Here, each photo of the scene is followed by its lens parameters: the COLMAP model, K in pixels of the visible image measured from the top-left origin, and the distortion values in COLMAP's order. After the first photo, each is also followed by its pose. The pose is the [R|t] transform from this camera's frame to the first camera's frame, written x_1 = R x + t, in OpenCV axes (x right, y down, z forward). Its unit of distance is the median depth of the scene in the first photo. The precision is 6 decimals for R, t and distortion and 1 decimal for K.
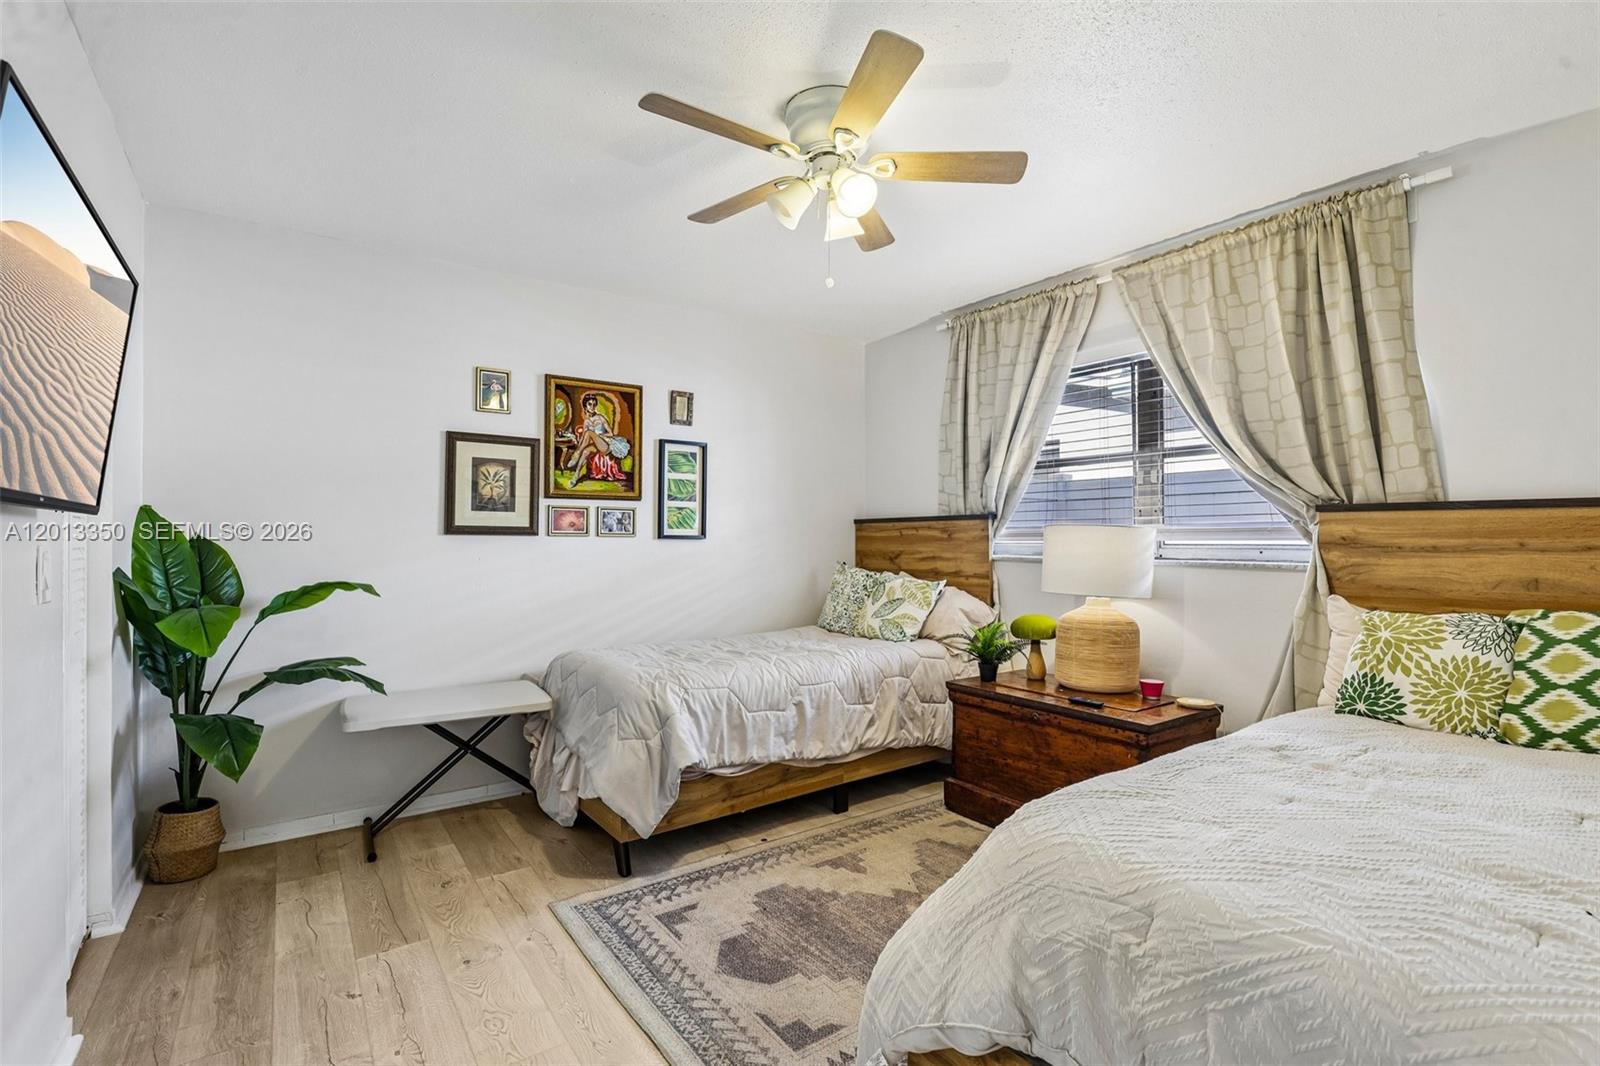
lens RADIAL K [[734.0, 0, 805.1], [0, 734.0, 531.1], [0, 0, 1]] dist [-0.035509, 0.008849]
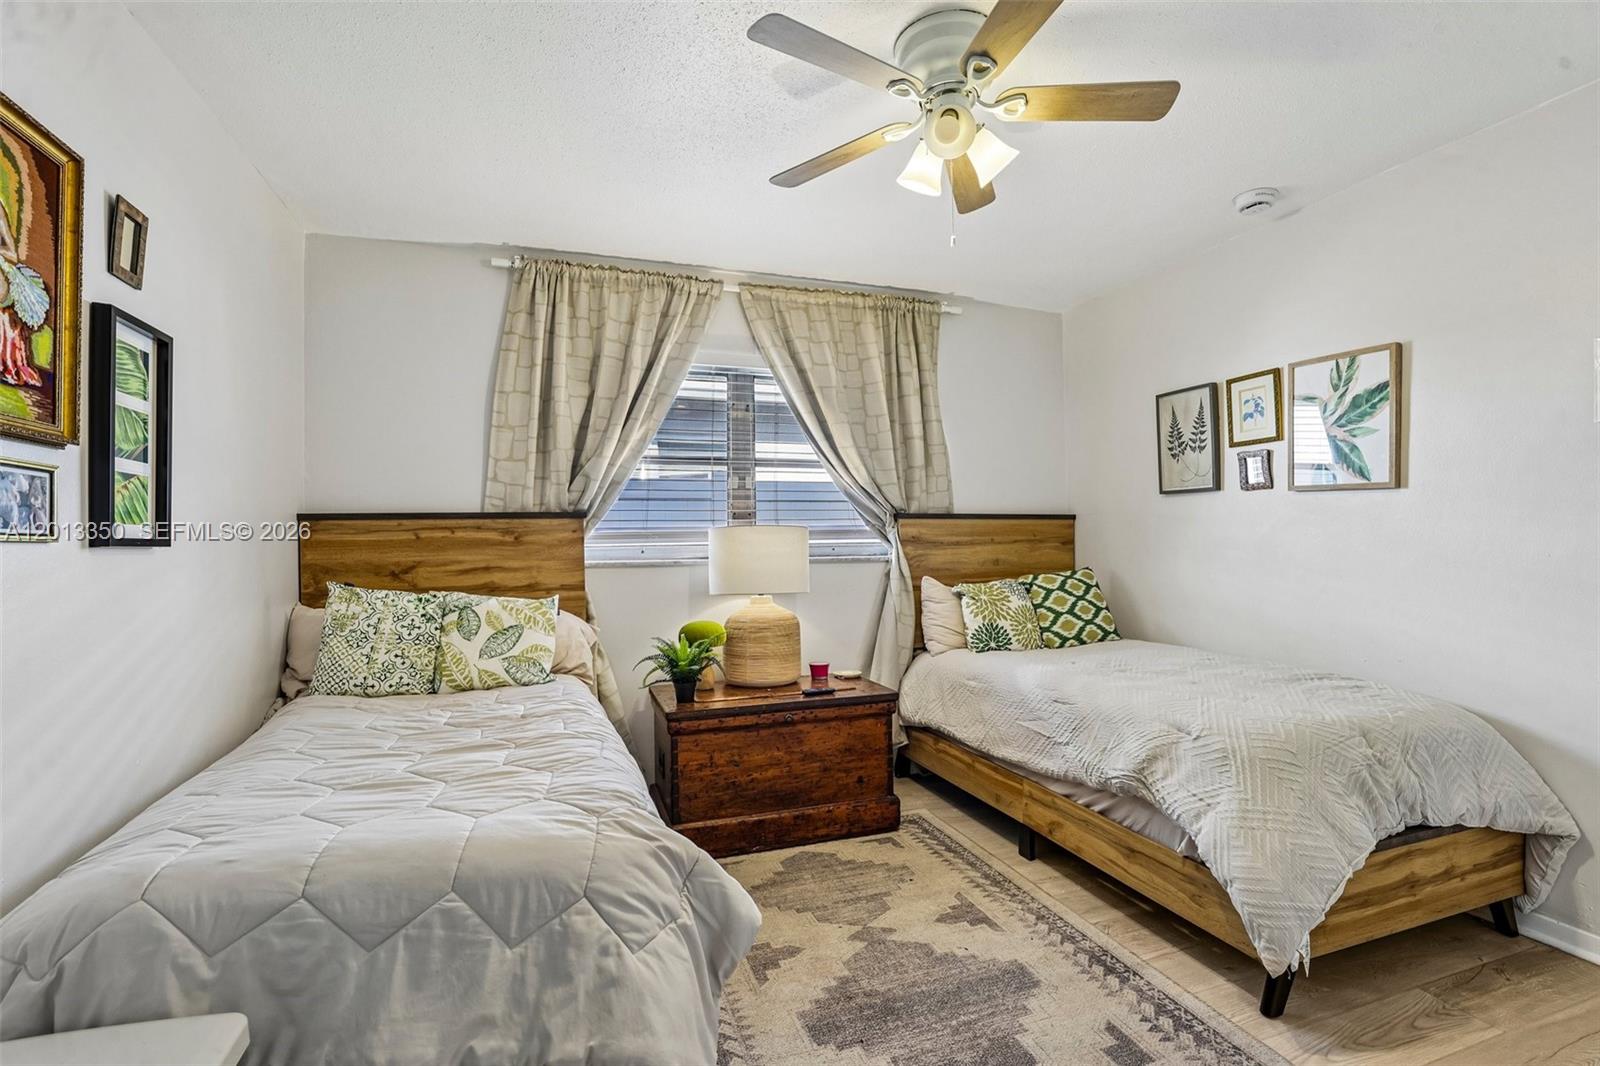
lens RADIAL K [[734.0, 0, 808.7], [0, 734.0, 535.1], [0, 0, 1]] dist [-0.035509, 0.008849]
pose [[0.285408, 0.002303, 0.958403, -0.609311], [0.003492, 0.999988, -0.003442, 0.008631], [-0.958400, 0.004329, 0.285396, 0.665324]]
